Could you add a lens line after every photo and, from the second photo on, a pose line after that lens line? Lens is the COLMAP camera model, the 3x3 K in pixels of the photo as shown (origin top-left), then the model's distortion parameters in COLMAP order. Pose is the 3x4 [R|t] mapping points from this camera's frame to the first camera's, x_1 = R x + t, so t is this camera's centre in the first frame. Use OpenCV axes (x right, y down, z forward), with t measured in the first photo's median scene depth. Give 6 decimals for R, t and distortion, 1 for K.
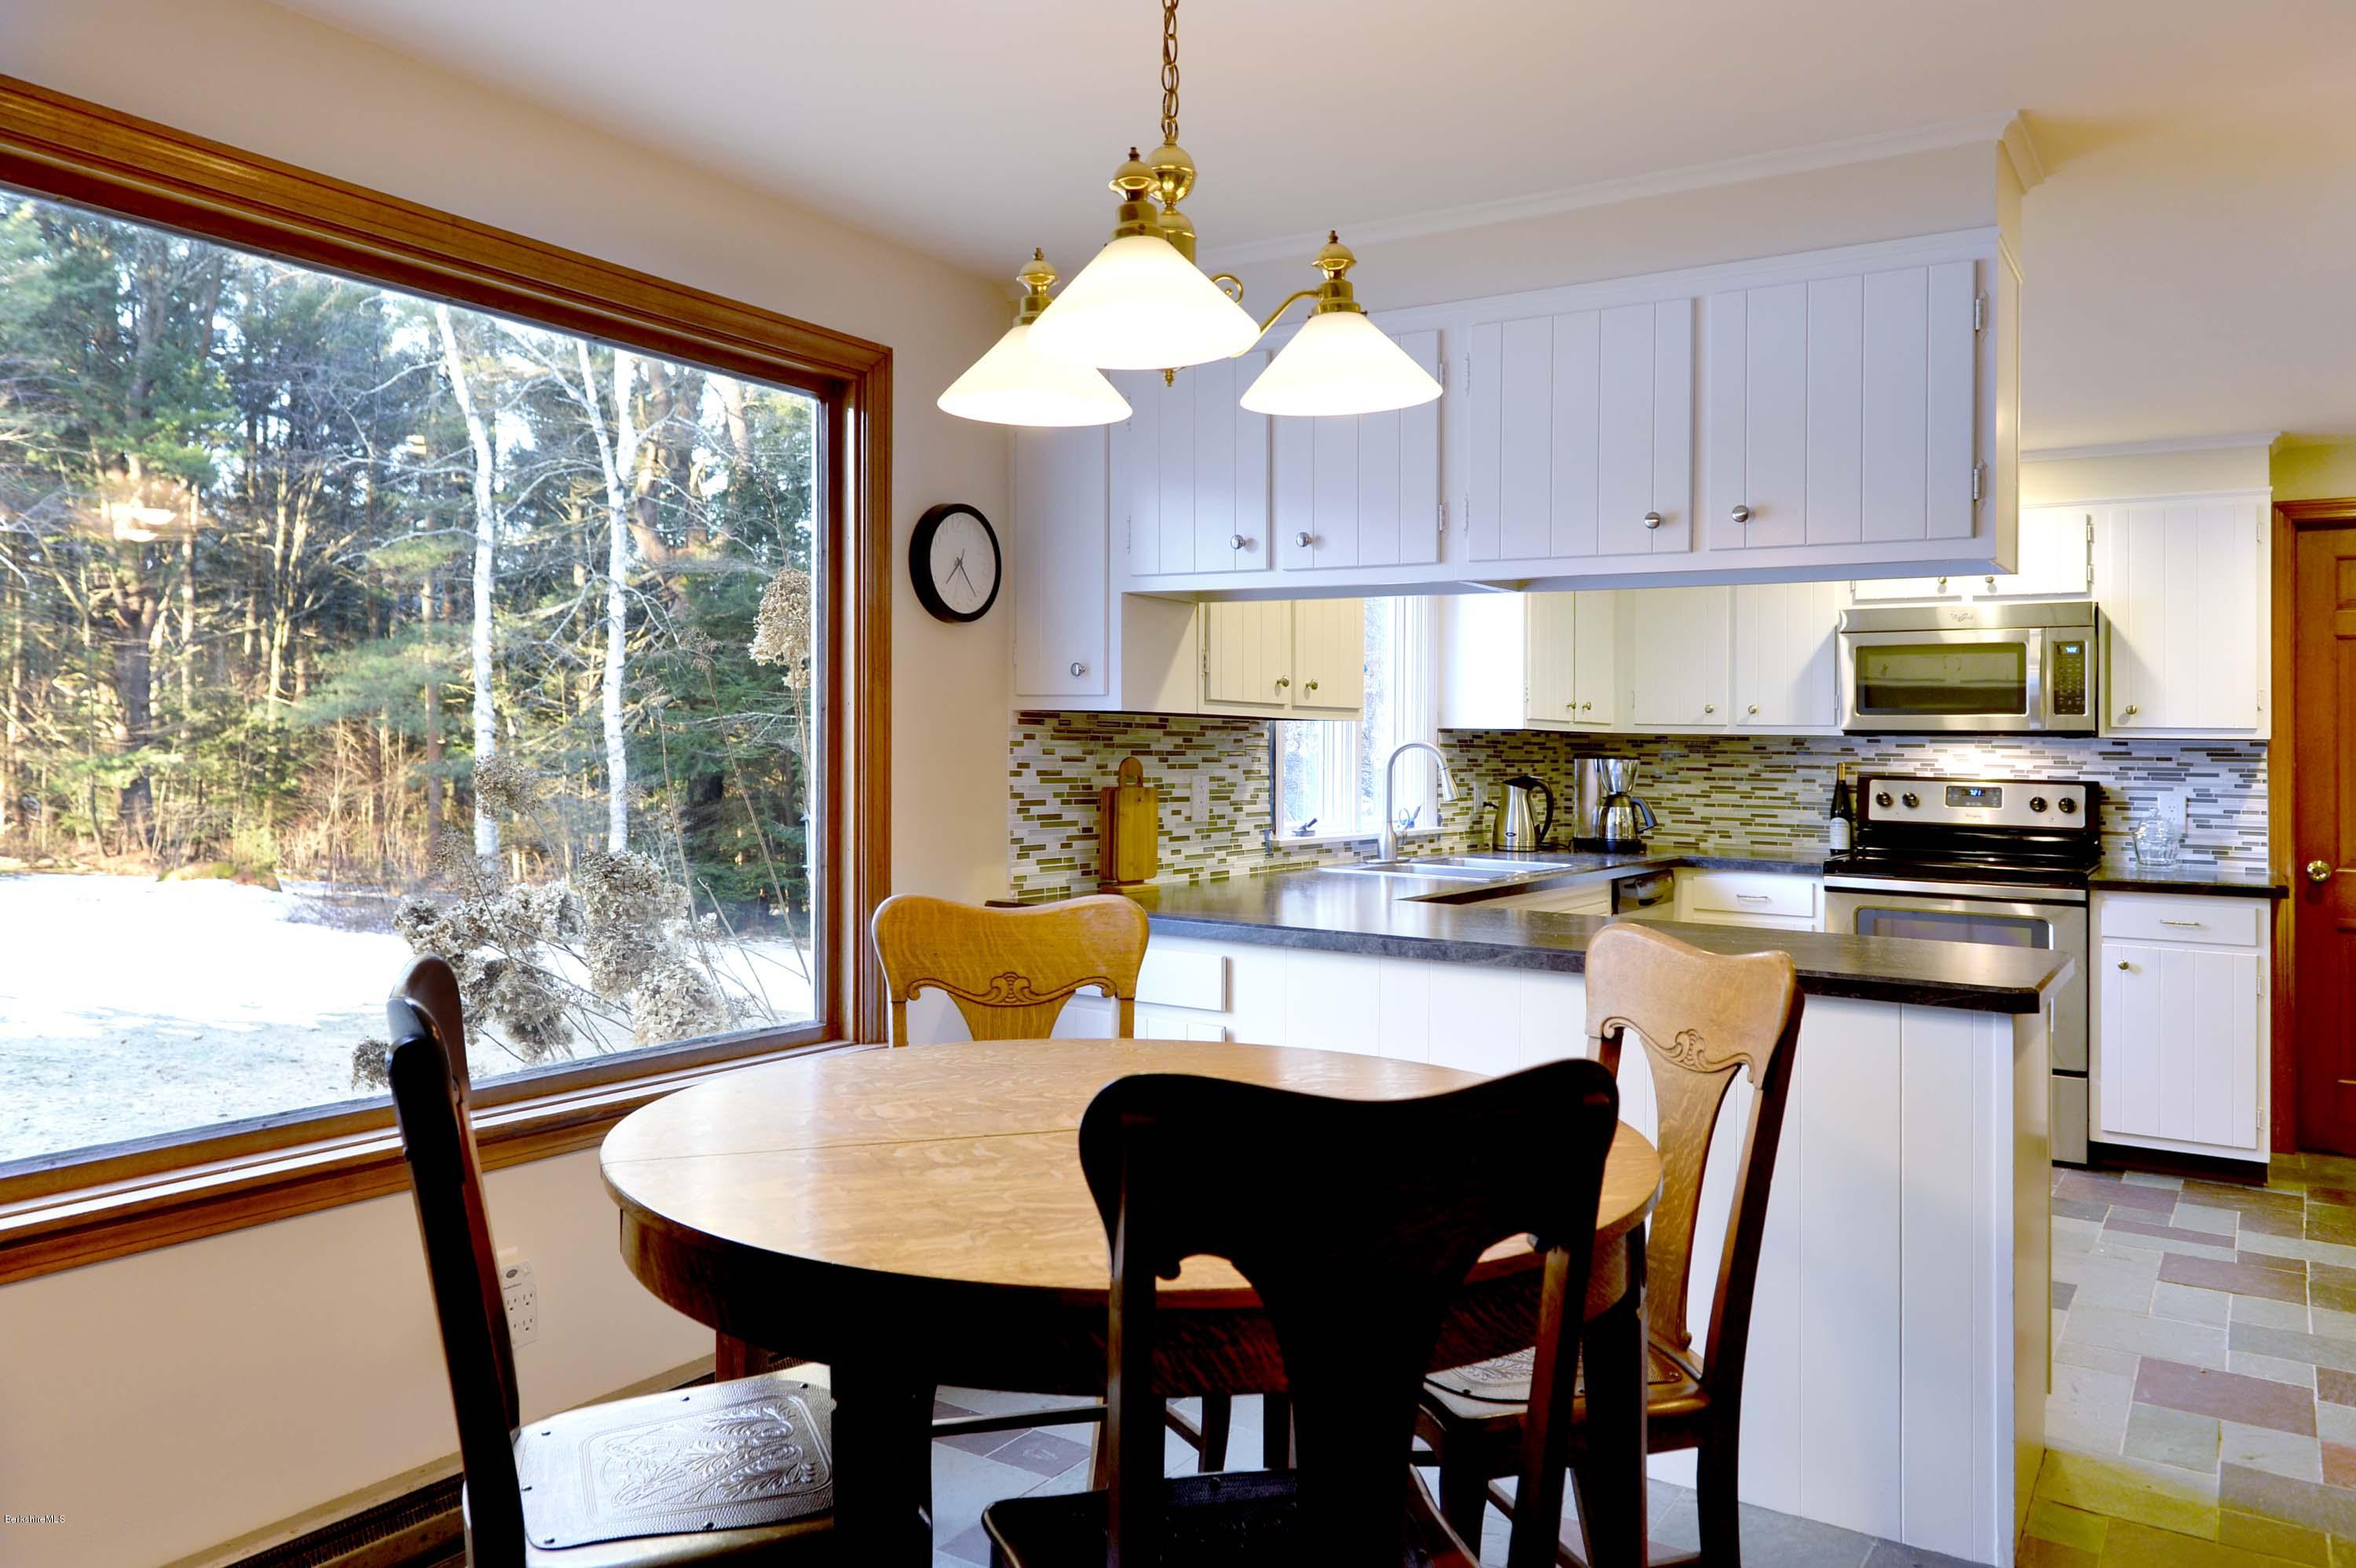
lens RADIAL K [[1678.4, 0, 1150.6], [0, 1678.4, 716.0], [0, 0, 1]] dist [0.012844, 0.004068]
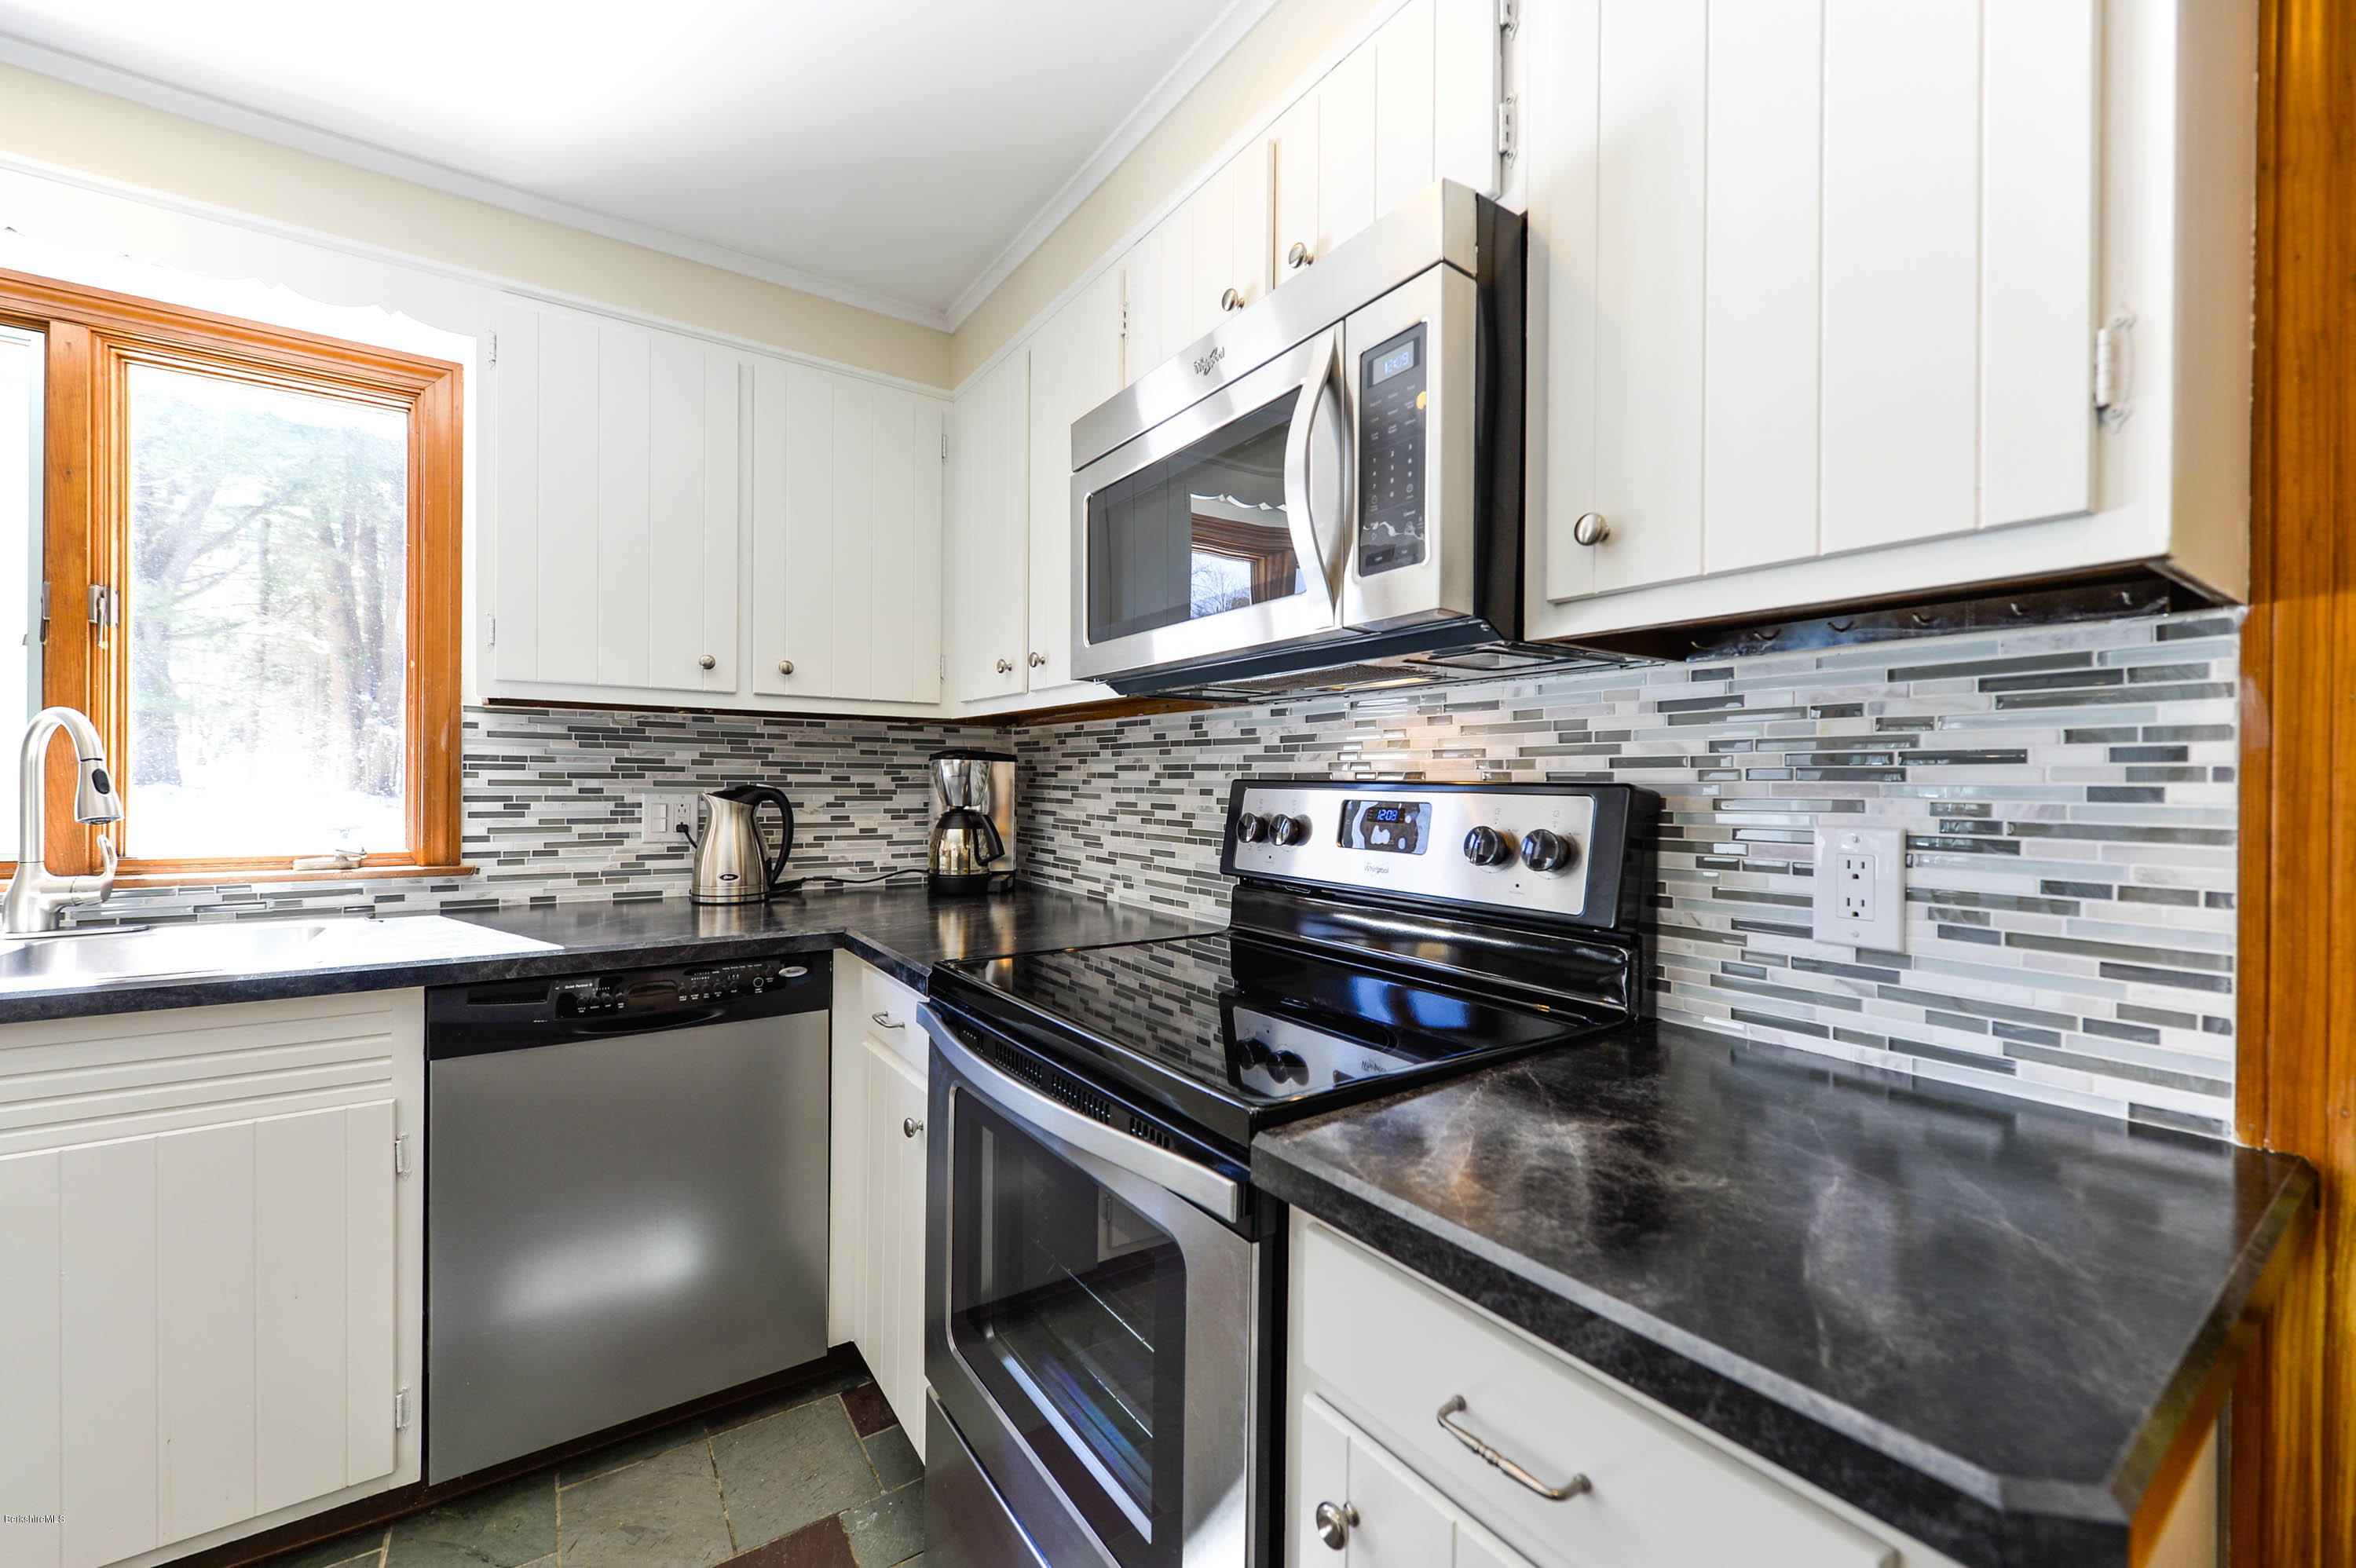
lens RADIAL K [[942.7, 0, 1170.9], [0, 942.7, 787.1], [0, 0, 1]] dist [0.001382, -0.000016]
pose [[0.925905, -0.005438, -0.377717, 0.550746], [0.012441, 0.999793, 0.016103, 0.035287], [0.377551, -0.019609, 0.925781, 0.786844]]
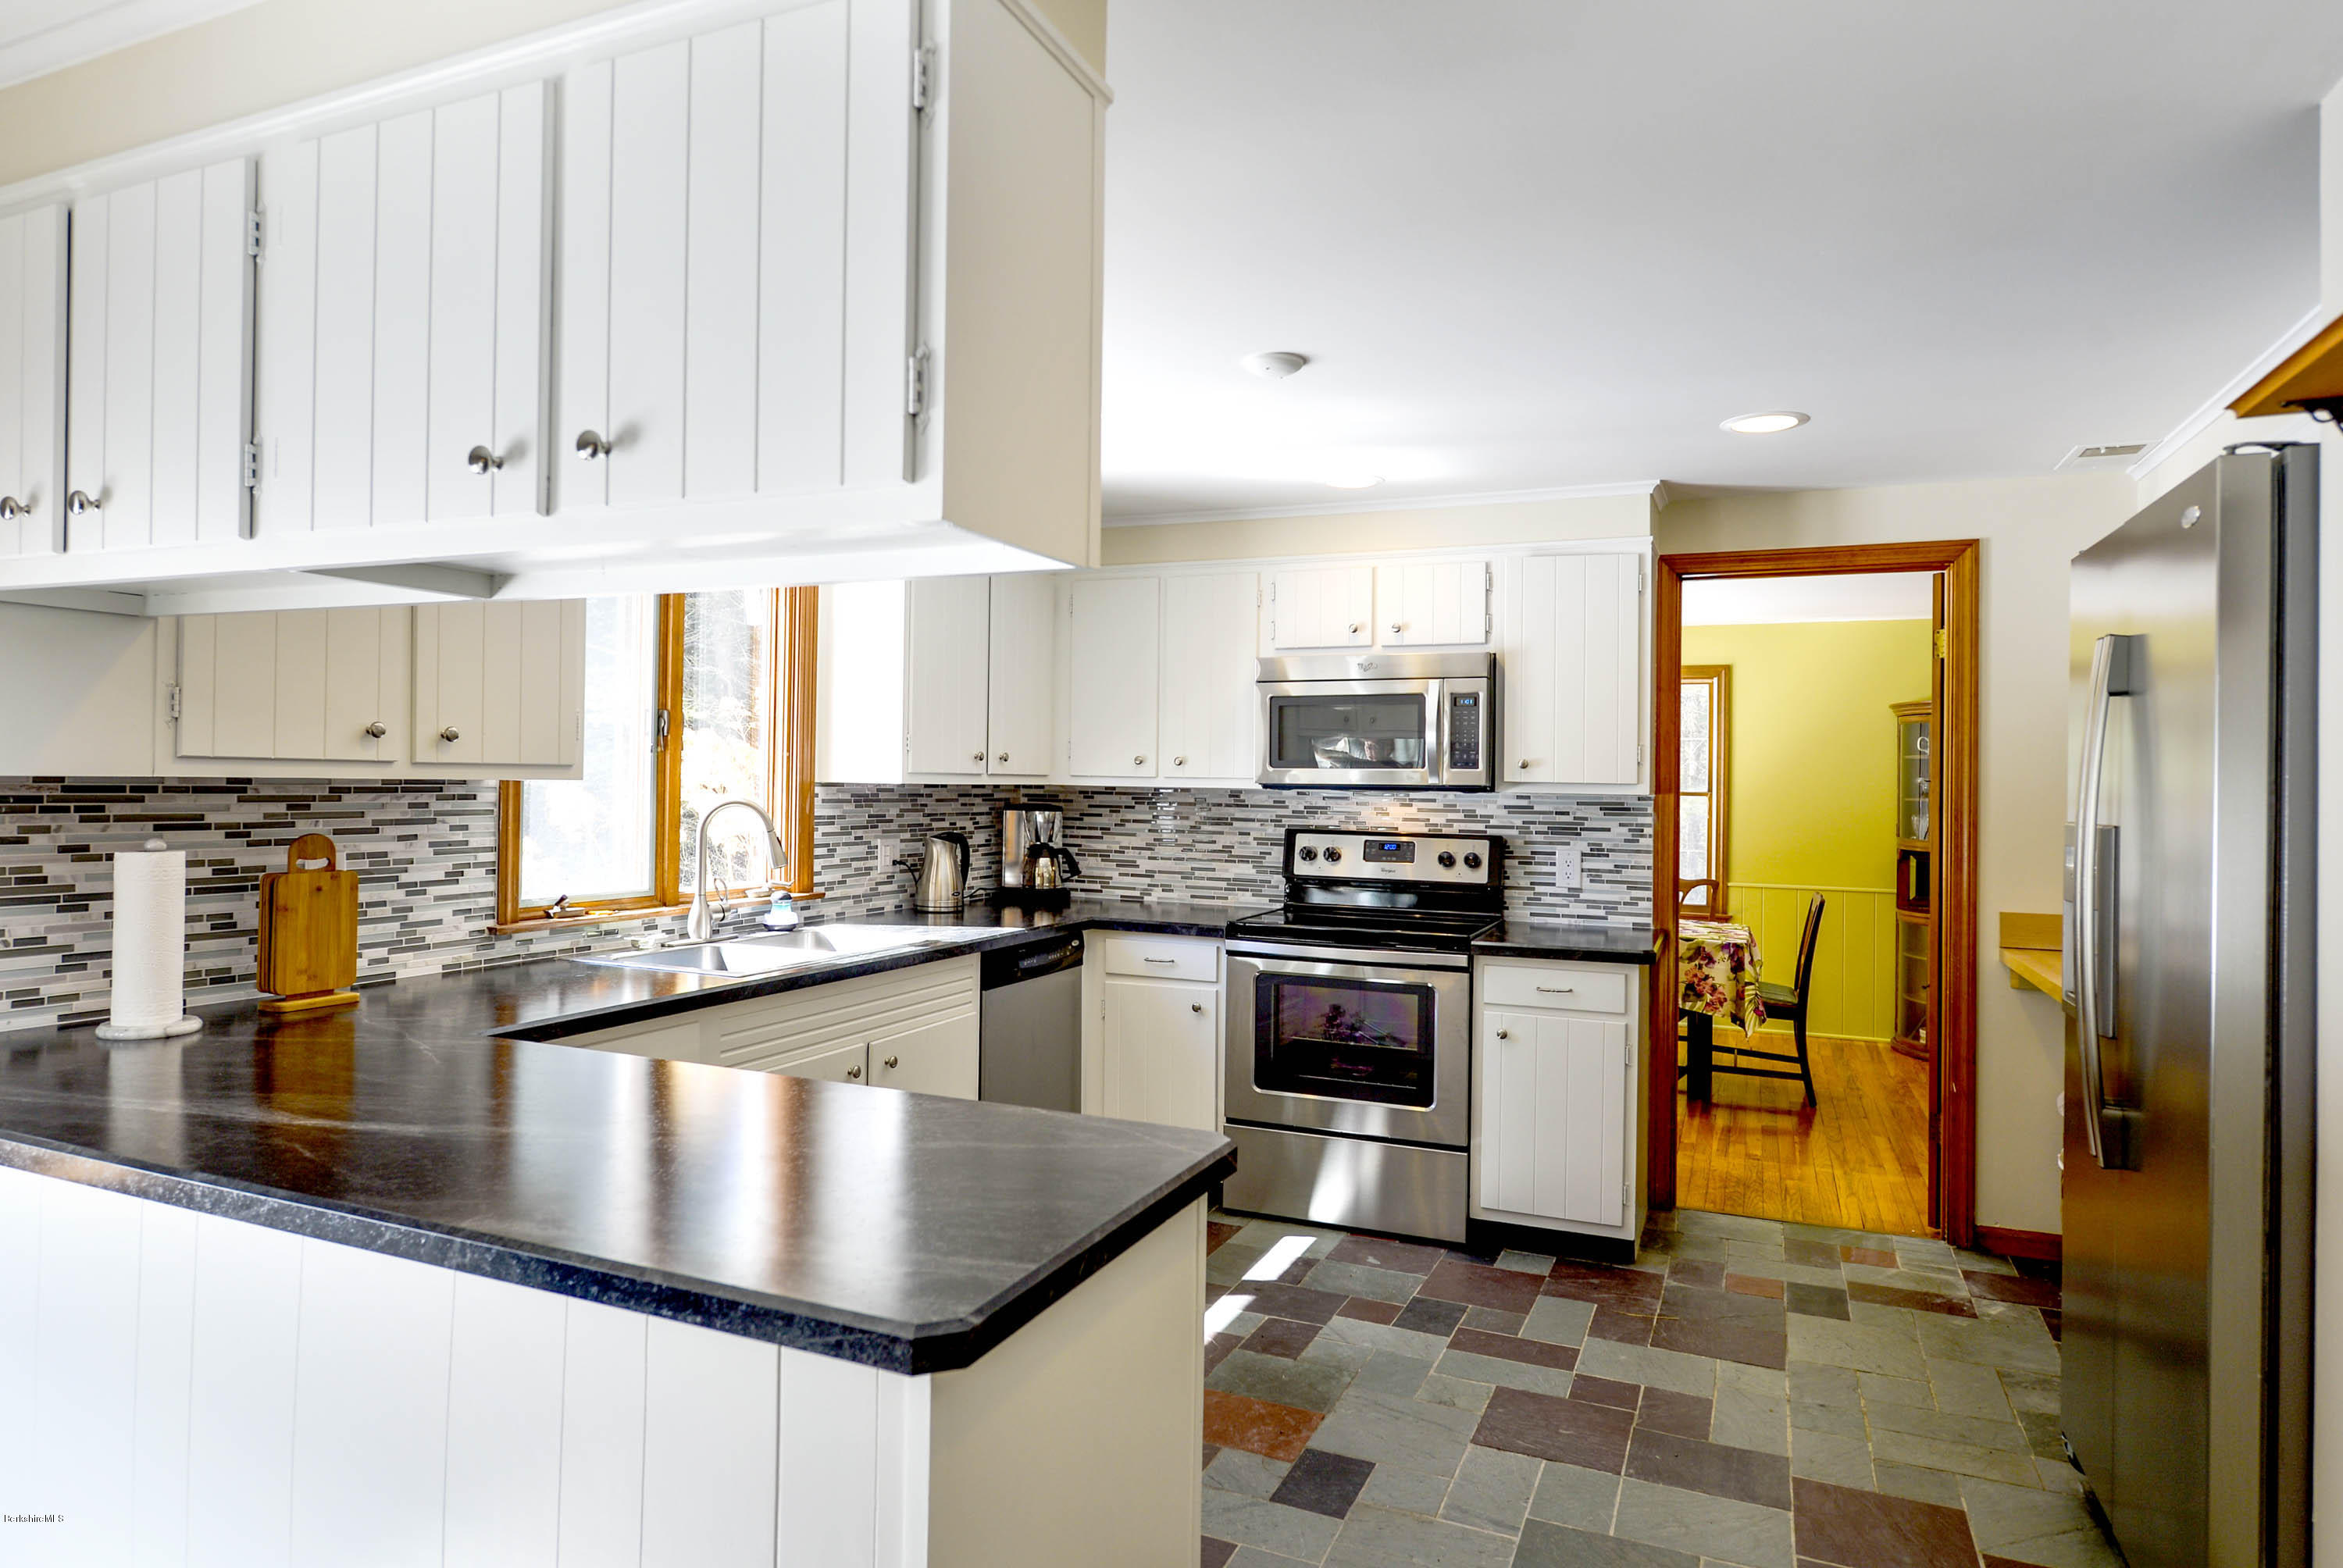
lens RADIAL K [[1324.7, 0, 1171.9], [0, 1324.7, 781.6], [0, 0, 1]] dist [0.000849, 0.000023]
pose [[0.985333, -0.000628, 0.170640, 0.241476], [-0.002743, 0.999806, 0.019522, -0.007590], [-0.170619, -0.019703, 0.985140, 0.271910]]
